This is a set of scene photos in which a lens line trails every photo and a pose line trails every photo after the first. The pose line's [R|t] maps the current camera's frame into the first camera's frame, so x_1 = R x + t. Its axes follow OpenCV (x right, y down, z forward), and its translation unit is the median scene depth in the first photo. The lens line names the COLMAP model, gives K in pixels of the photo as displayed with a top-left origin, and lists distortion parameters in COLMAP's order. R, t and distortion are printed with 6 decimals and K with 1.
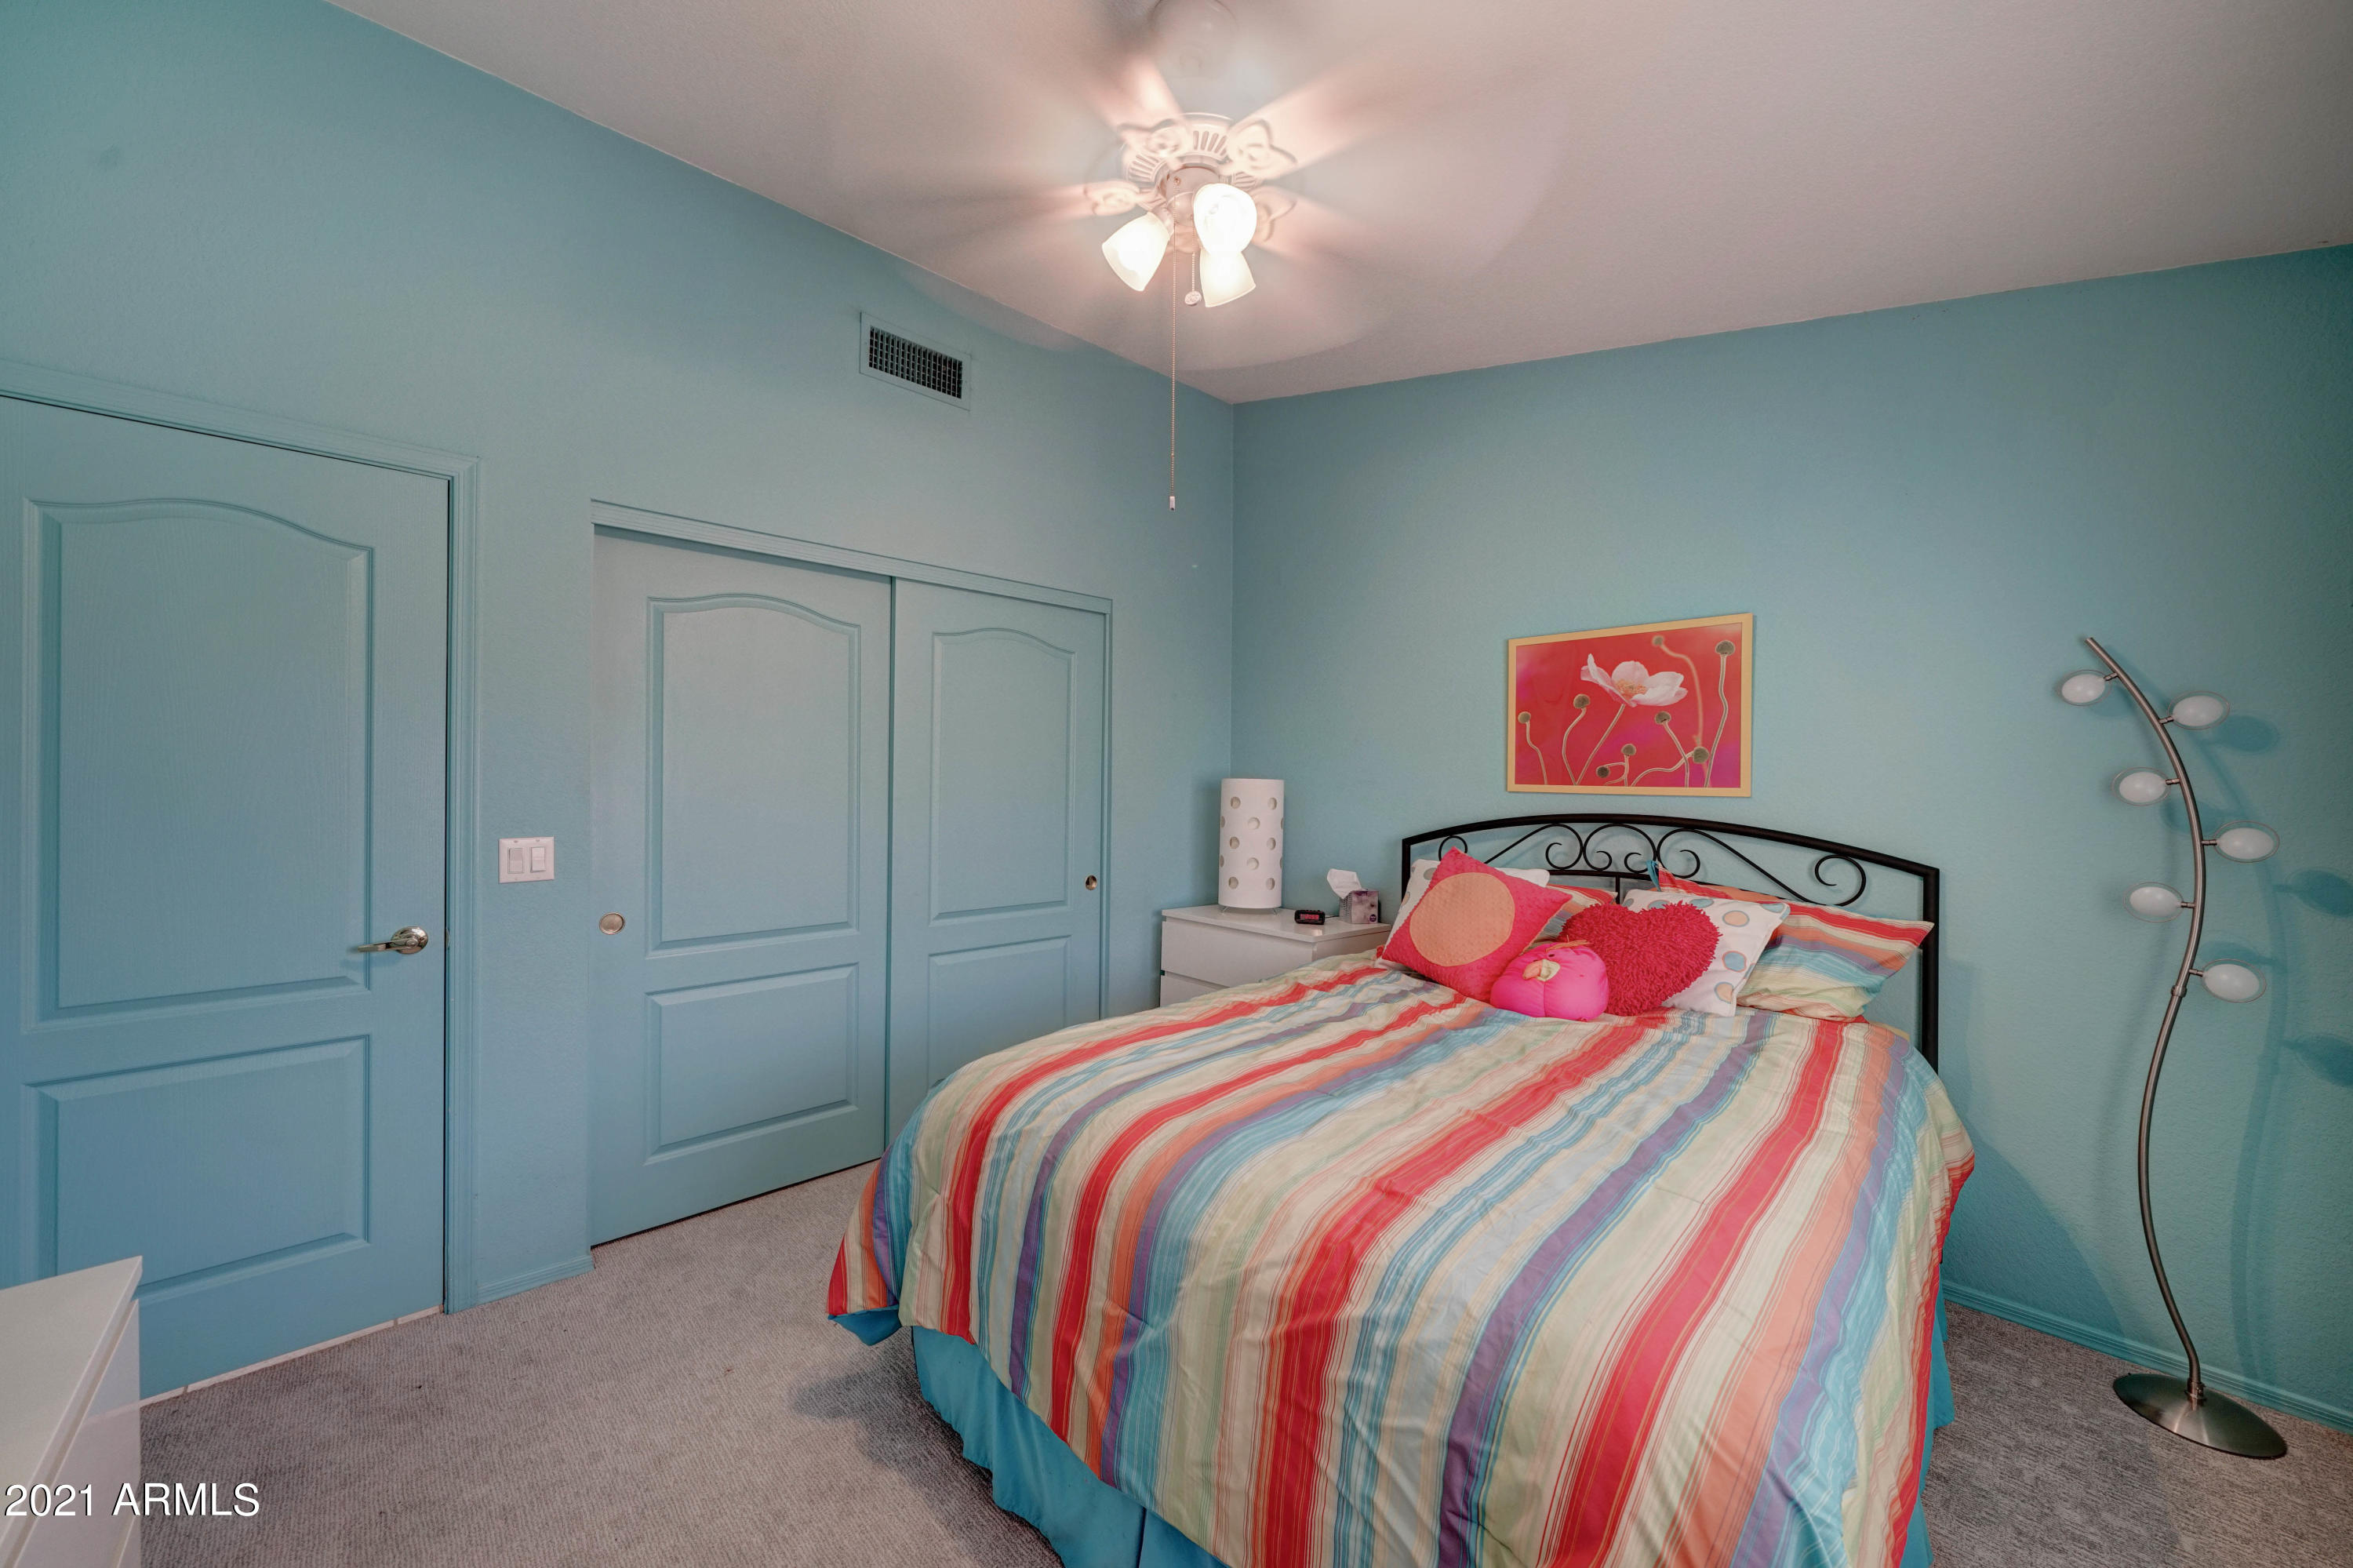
lens RADIAL K [[833.8, 0, 1164.2], [0, 833.8, 778.8], [0, 0, 1]] dist [-0.001840, 0.000274]
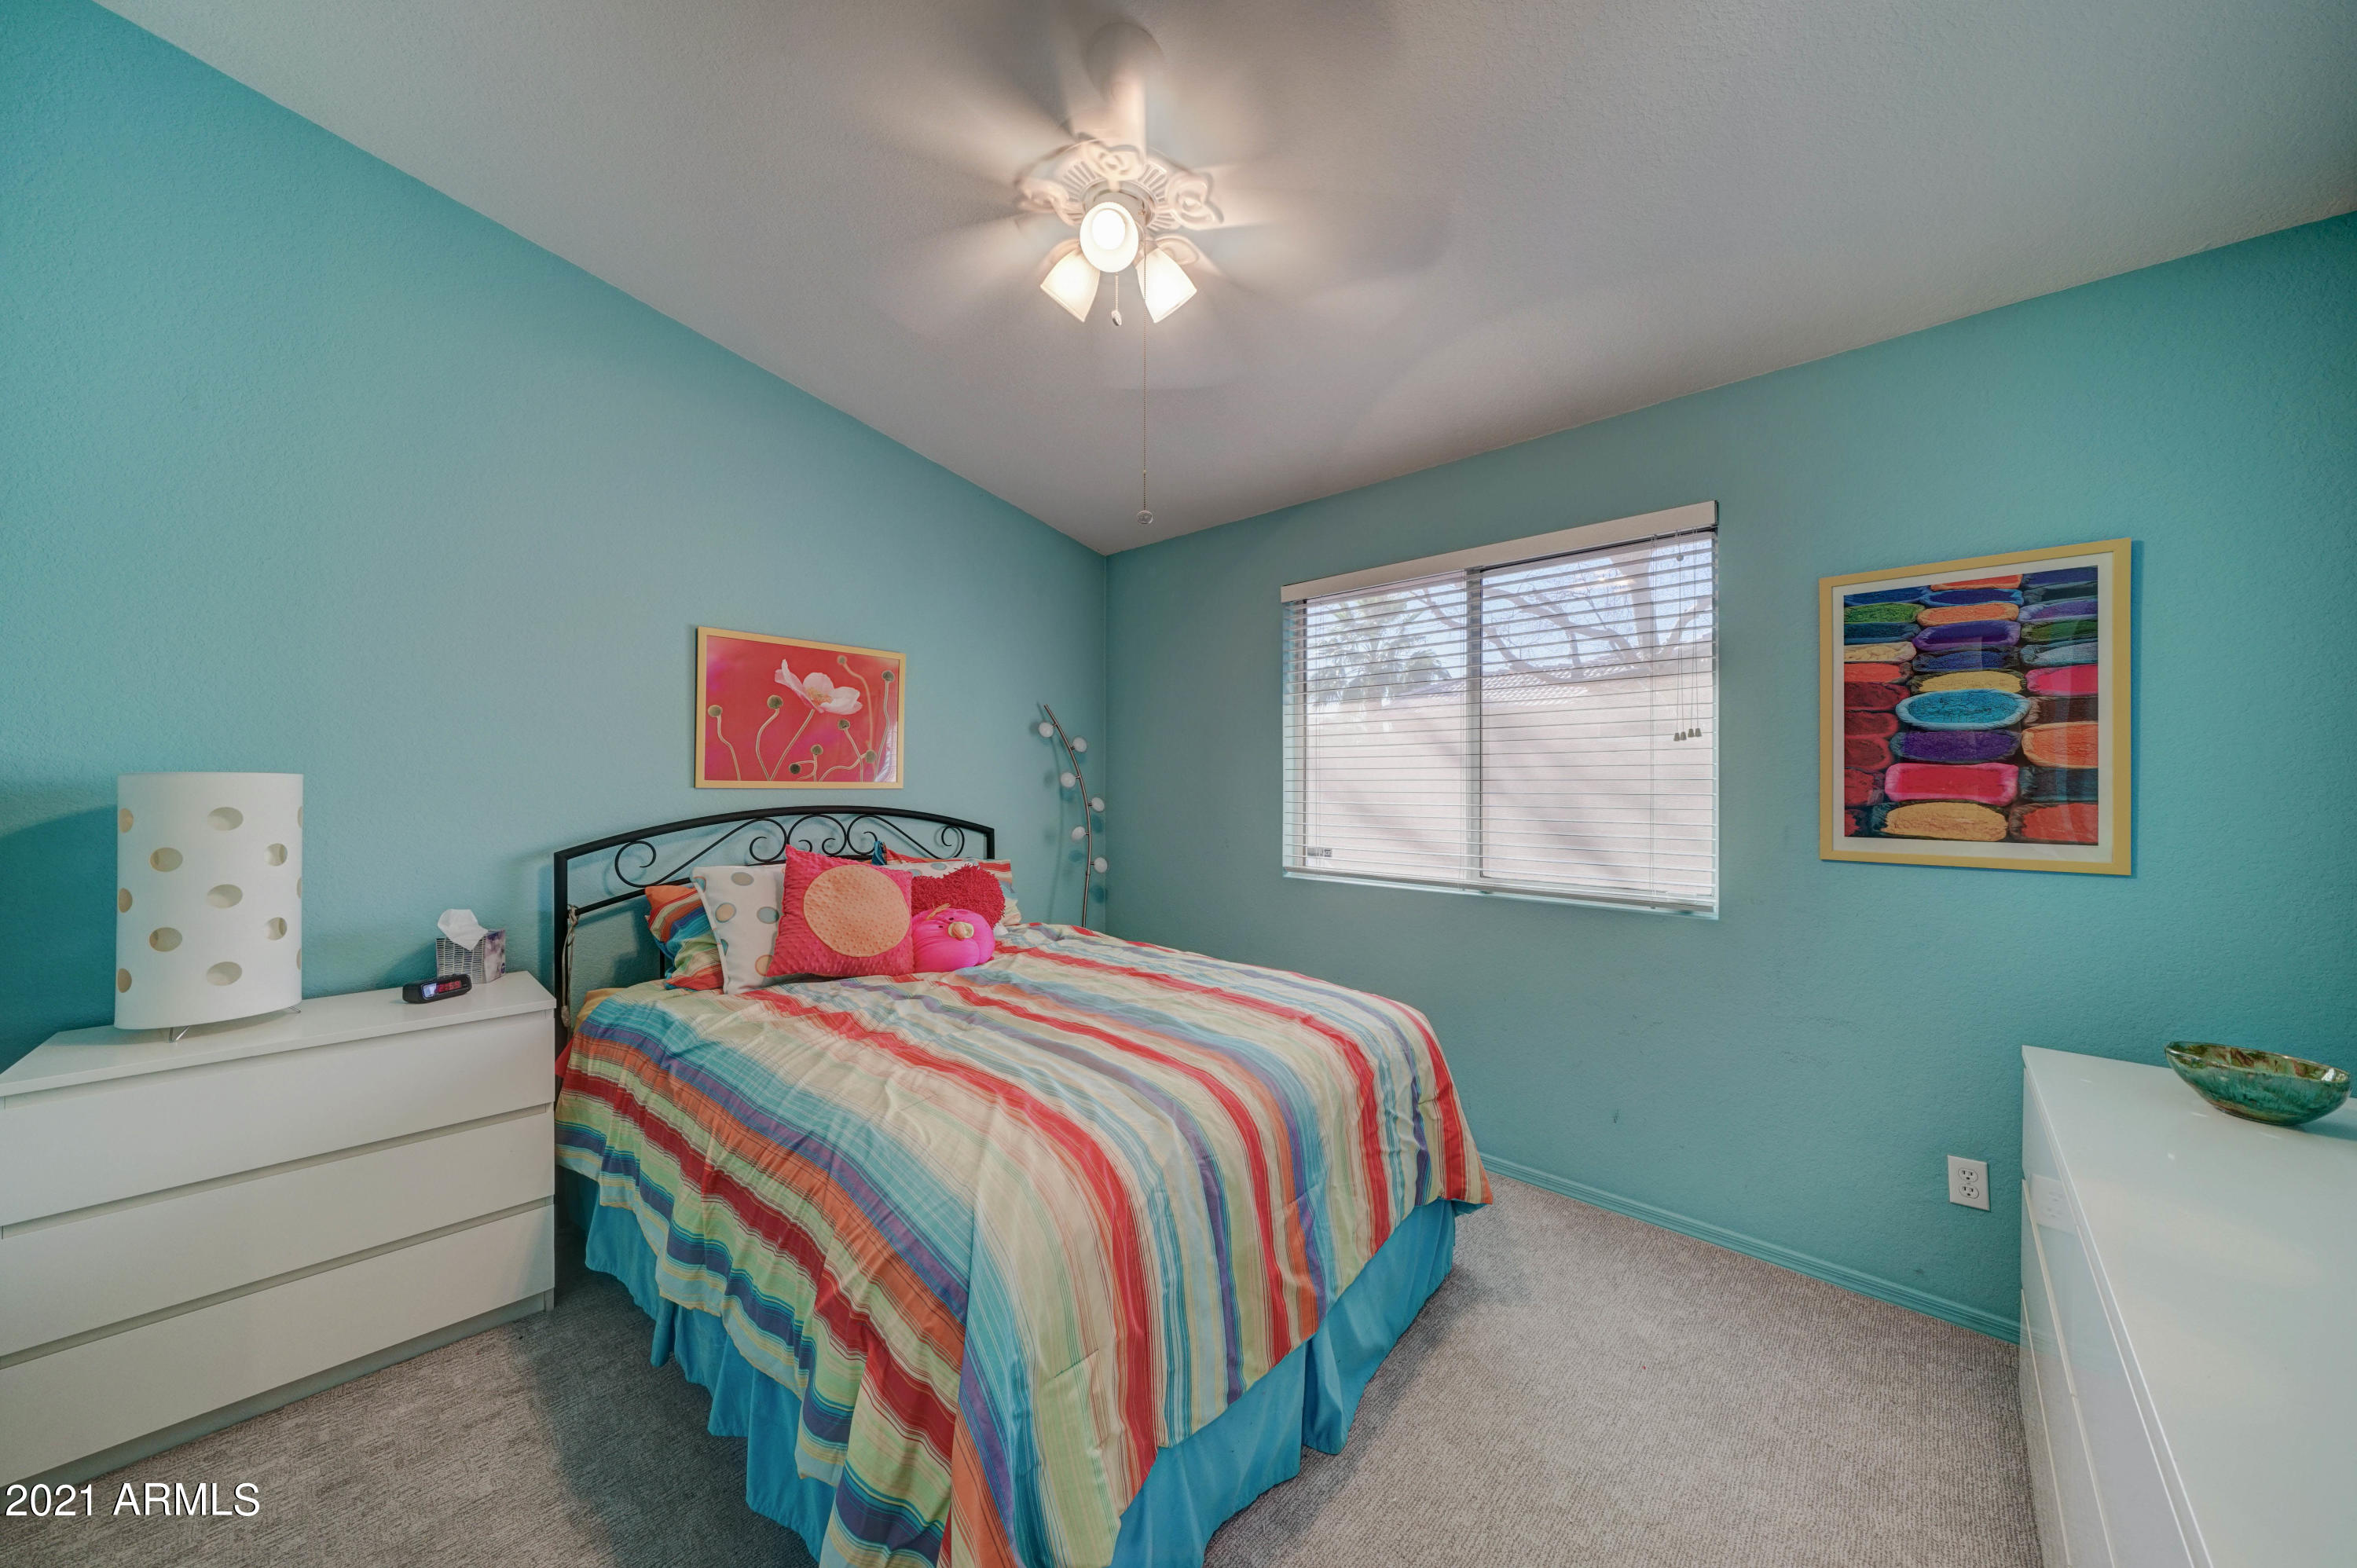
lens RADIAL K [[801.2, 0, 1165.3], [0, 801.2, 784.7], [0, 0, 1]] dist [-0.006766, 0.000023]
pose [[-0.035921, -0.012492, 0.999277, -0.555751], [-0.004666, 0.999913, 0.012332, -0.002307], [-0.999344, -0.004220, -0.035976, 0.553319]]
